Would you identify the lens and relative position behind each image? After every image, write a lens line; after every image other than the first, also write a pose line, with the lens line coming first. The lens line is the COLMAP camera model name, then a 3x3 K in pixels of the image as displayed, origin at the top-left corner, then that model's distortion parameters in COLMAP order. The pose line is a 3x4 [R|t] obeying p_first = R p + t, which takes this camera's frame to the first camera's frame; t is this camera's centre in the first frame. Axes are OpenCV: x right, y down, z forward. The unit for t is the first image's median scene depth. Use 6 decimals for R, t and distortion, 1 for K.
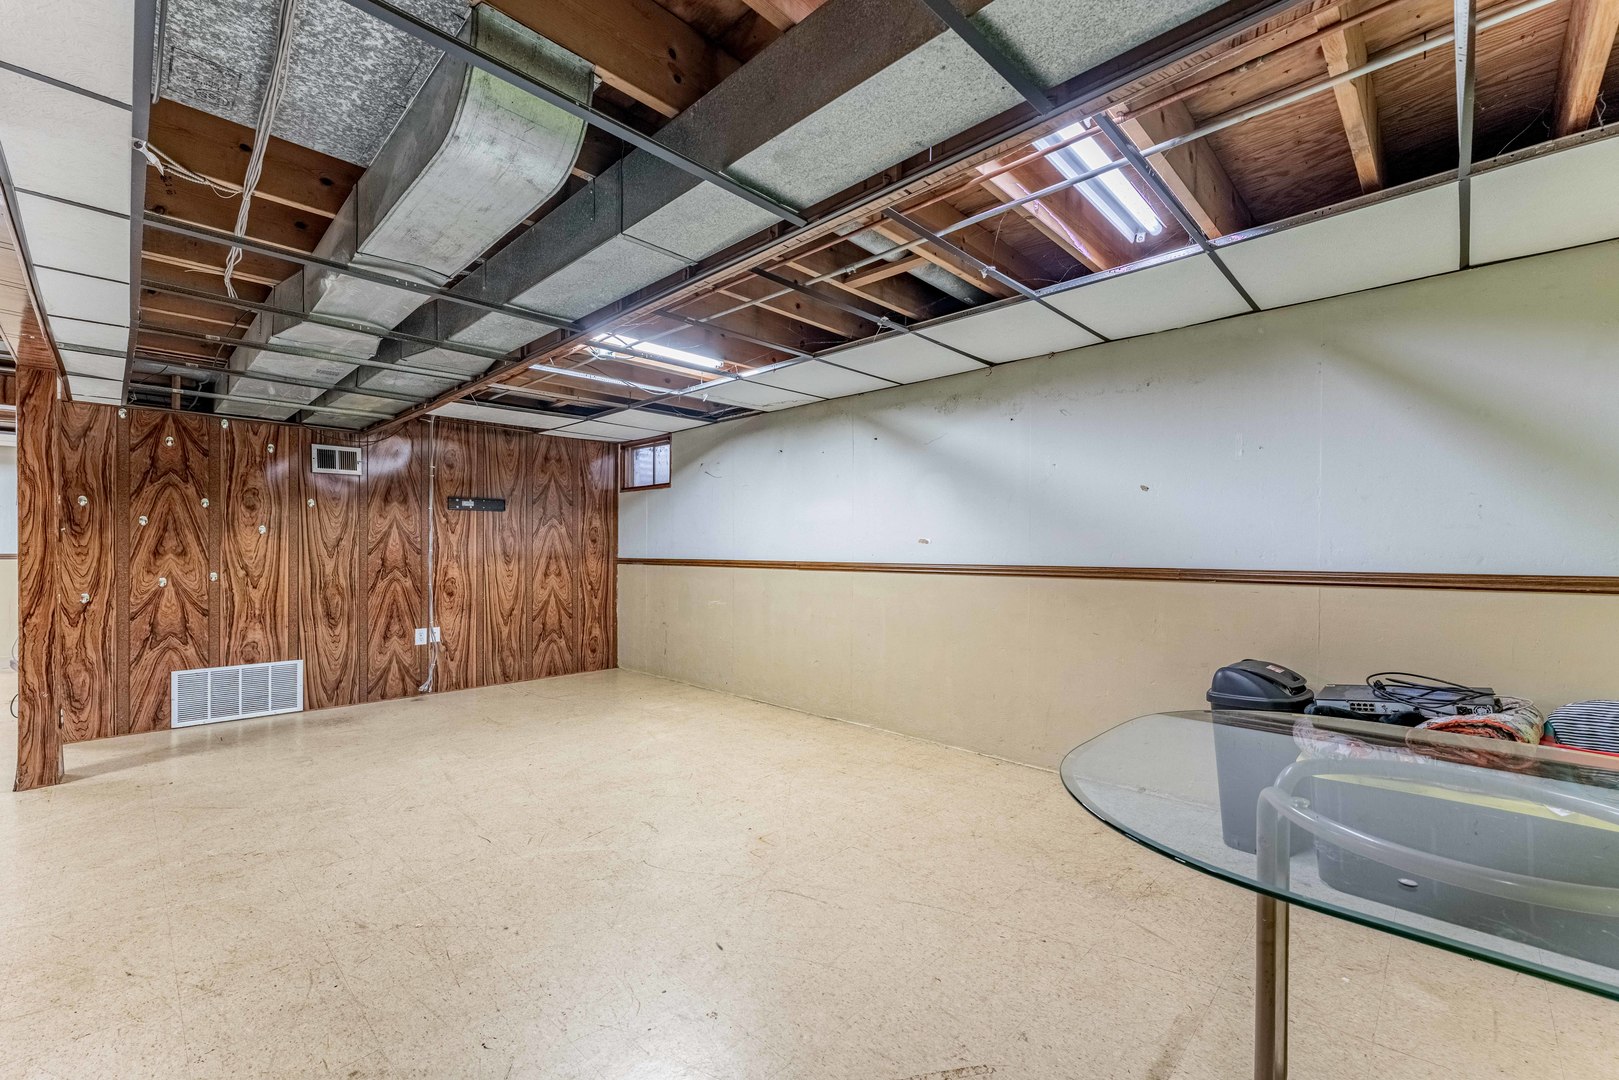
lens RADIAL K [[669.3, 0, 807.2], [0, 669.3, 550.6], [0, 0, 1]] dist [0.001975, -0.000741]
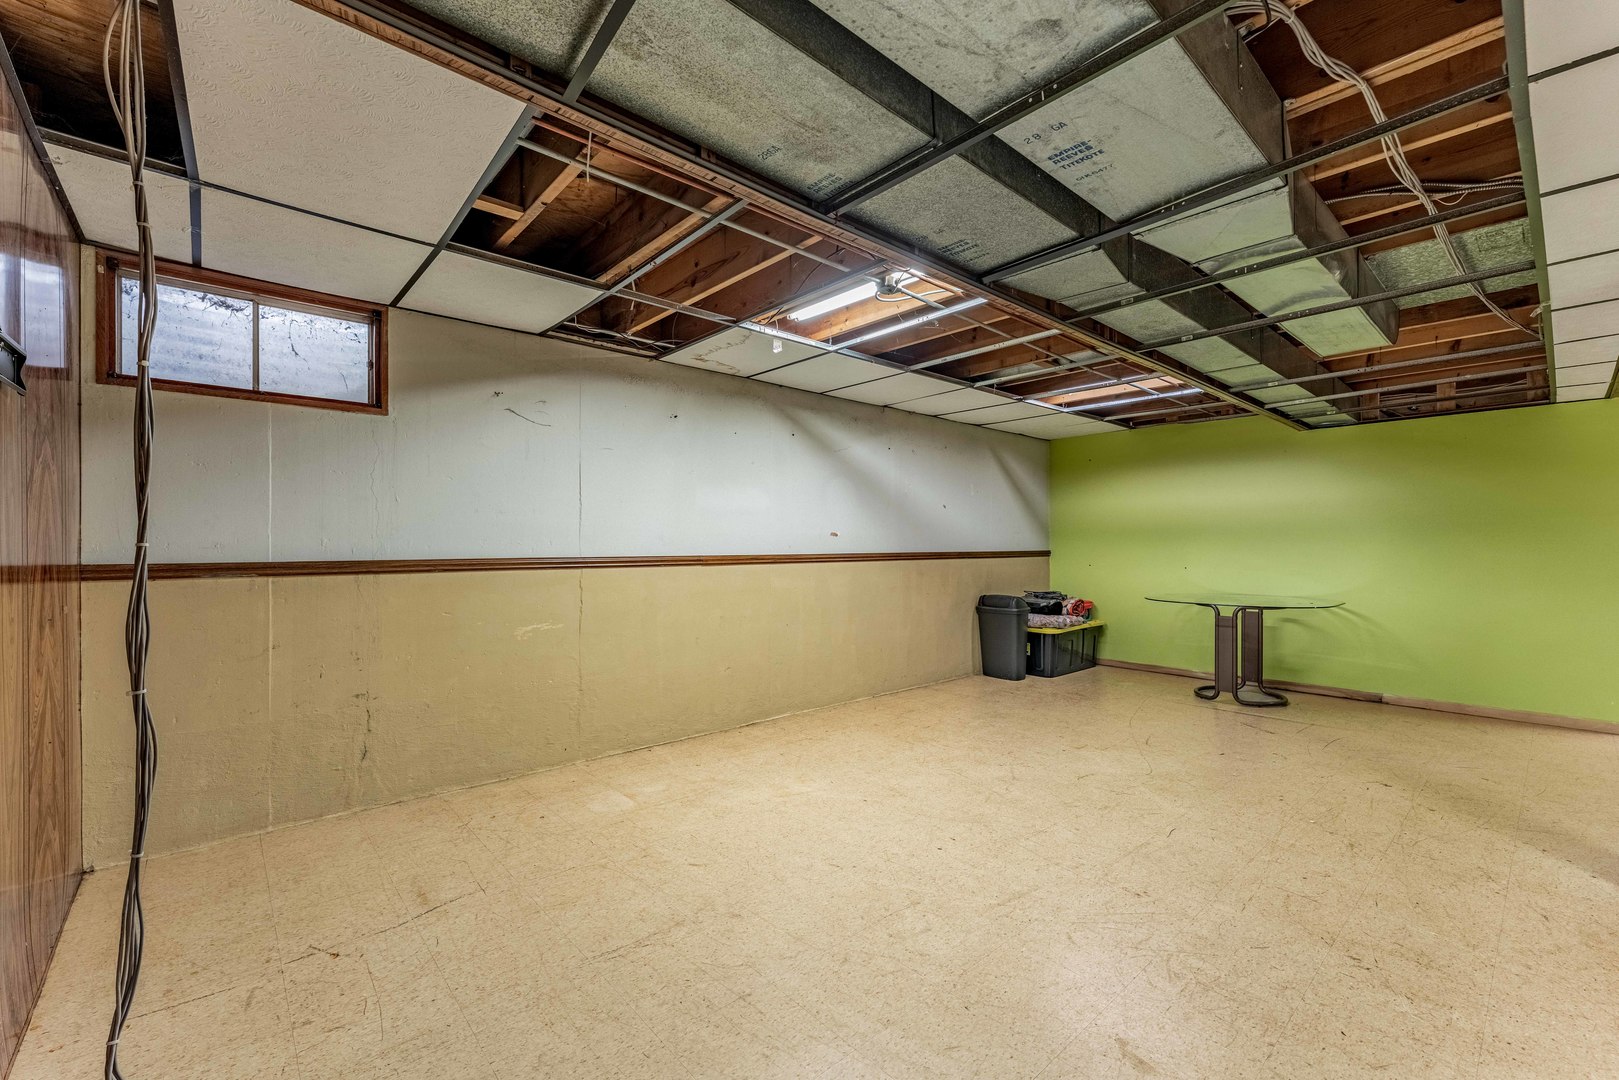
lens RADIAL K [[669.3, 0, 808.7], [0, 669.3, 542.7], [0, 0, 1]] dist [0.001975, -0.000741]
pose [[0.073760, -0.001894, 0.997274, -1.070814], [0.000448, 0.999998, 0.001866, -0.001886], [-0.997276, 0.000309, 0.073761, 1.035748]]
